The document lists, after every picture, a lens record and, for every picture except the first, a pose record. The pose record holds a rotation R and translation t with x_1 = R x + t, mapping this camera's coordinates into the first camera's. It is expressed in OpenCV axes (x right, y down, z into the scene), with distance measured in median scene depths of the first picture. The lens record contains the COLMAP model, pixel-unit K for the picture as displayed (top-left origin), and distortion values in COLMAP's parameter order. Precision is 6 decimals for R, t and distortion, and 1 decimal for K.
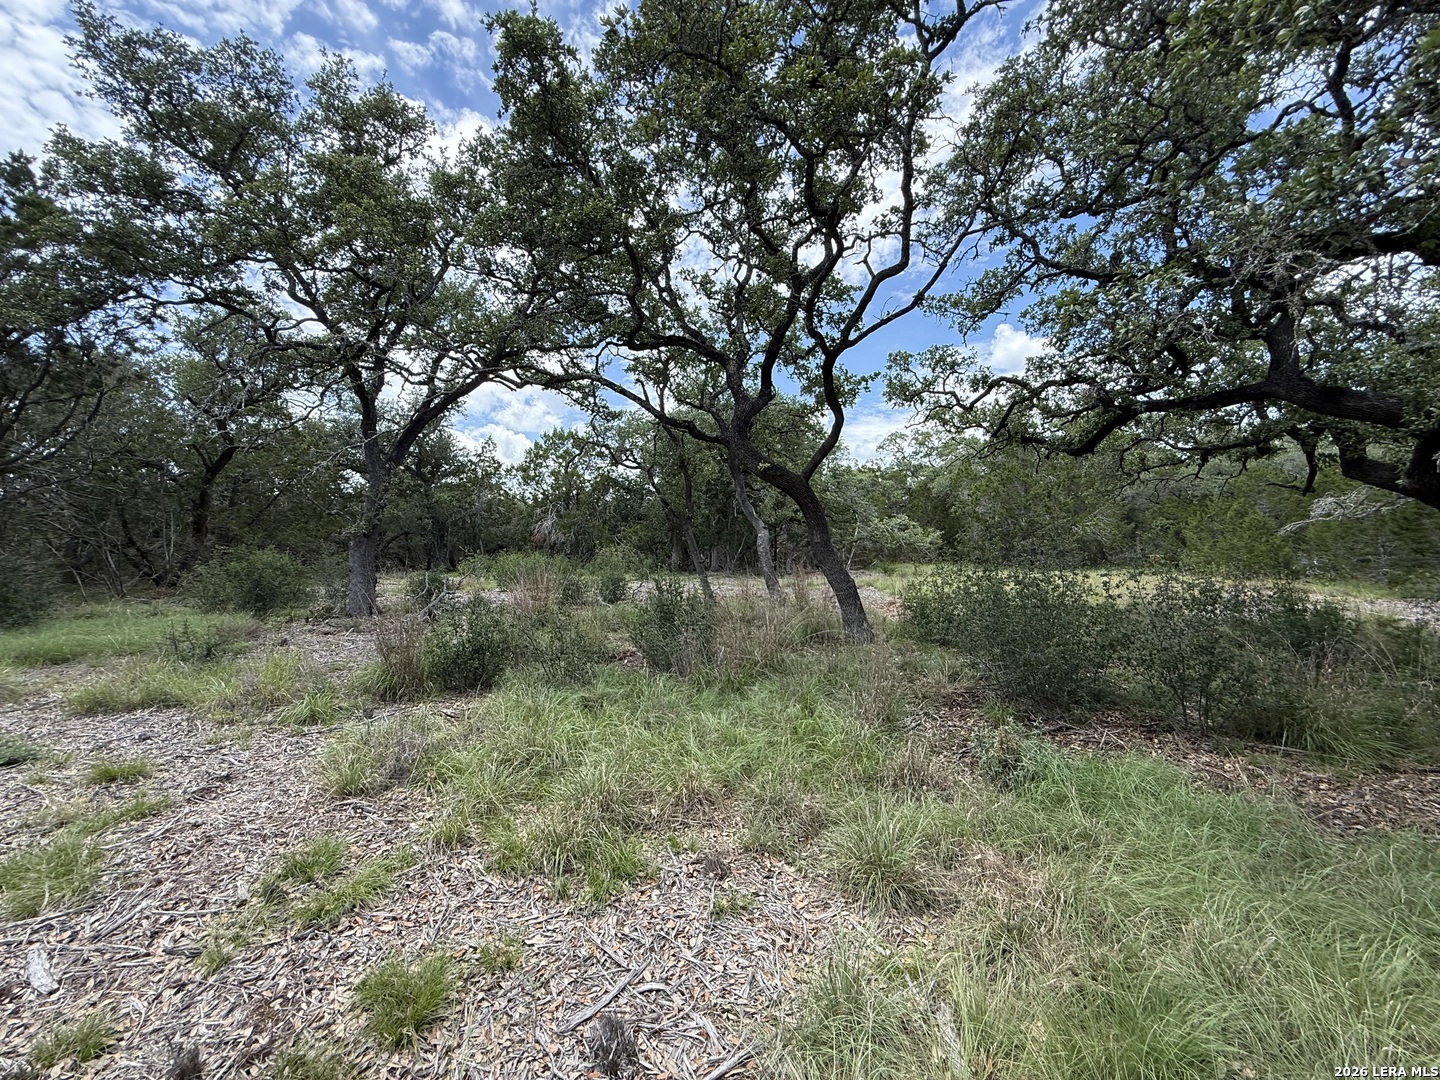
lens RADIAL K [[576.0, 0, 720.0], [0, 576.0, 540.0], [0, 0, 1]] dist [-0.006474, -0.000135]
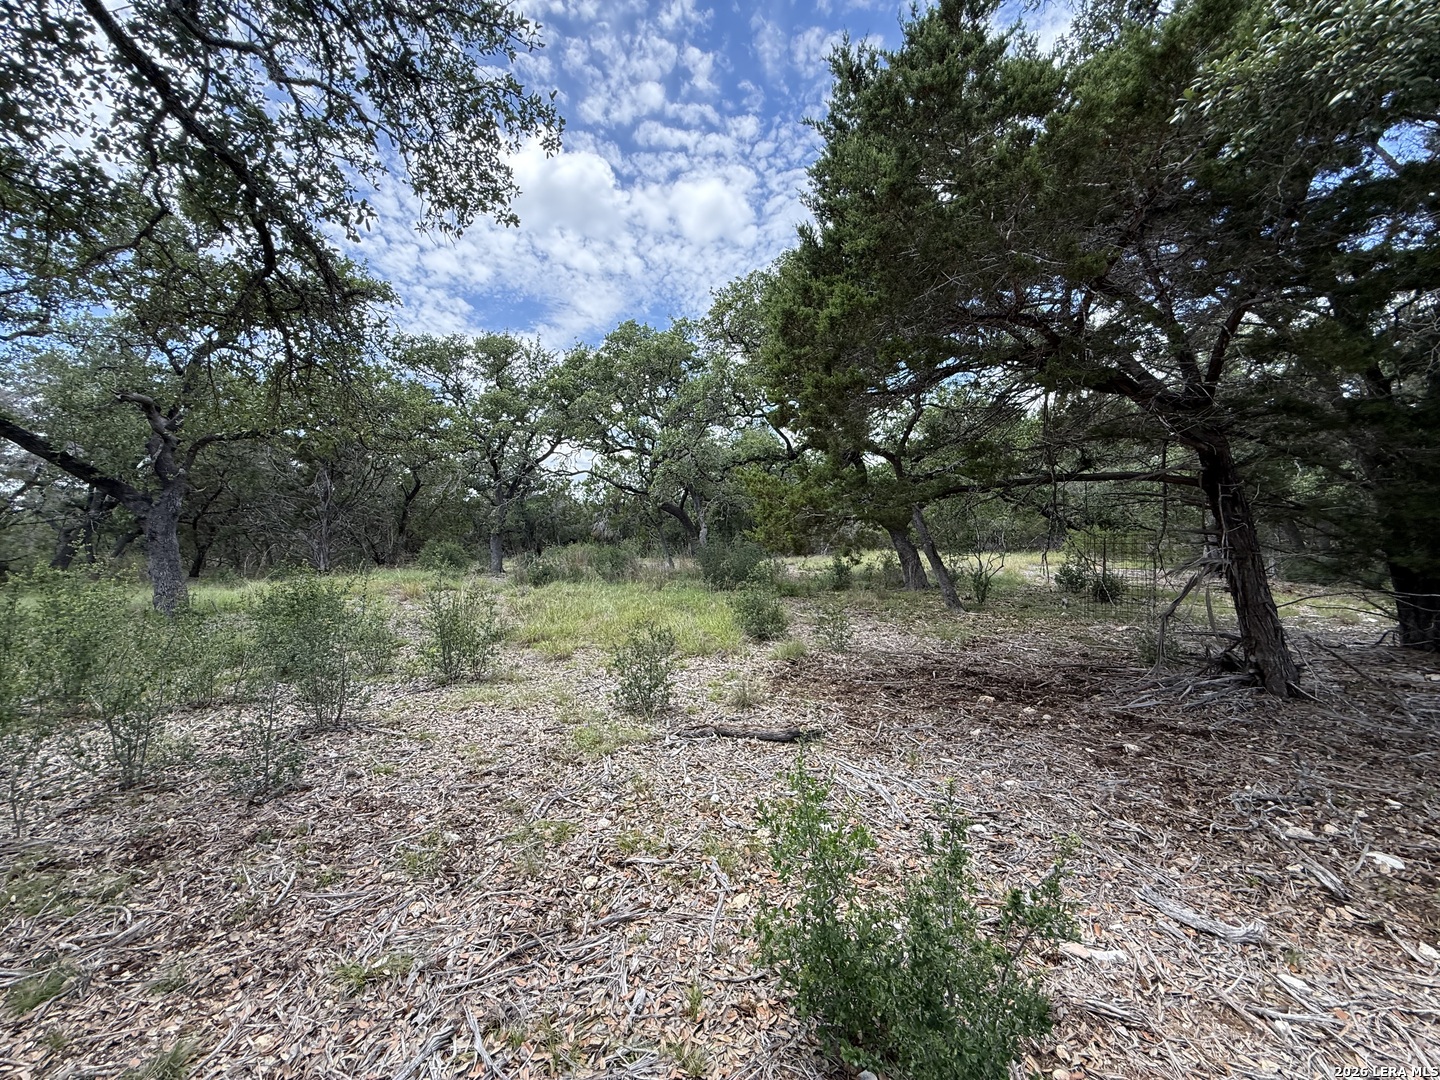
lens RADIAL K [[584.0, 0, 720.0], [0, 584.0, 540.0], [0, 0, 1]] dist [0.000974, 0.000092]
pose [[0.990148, -0.014834, -0.139235, 0.228539], [0.016772, 0.999778, 0.012754, -0.000900], [0.139015, -0.014964, 0.990177, -0.471993]]
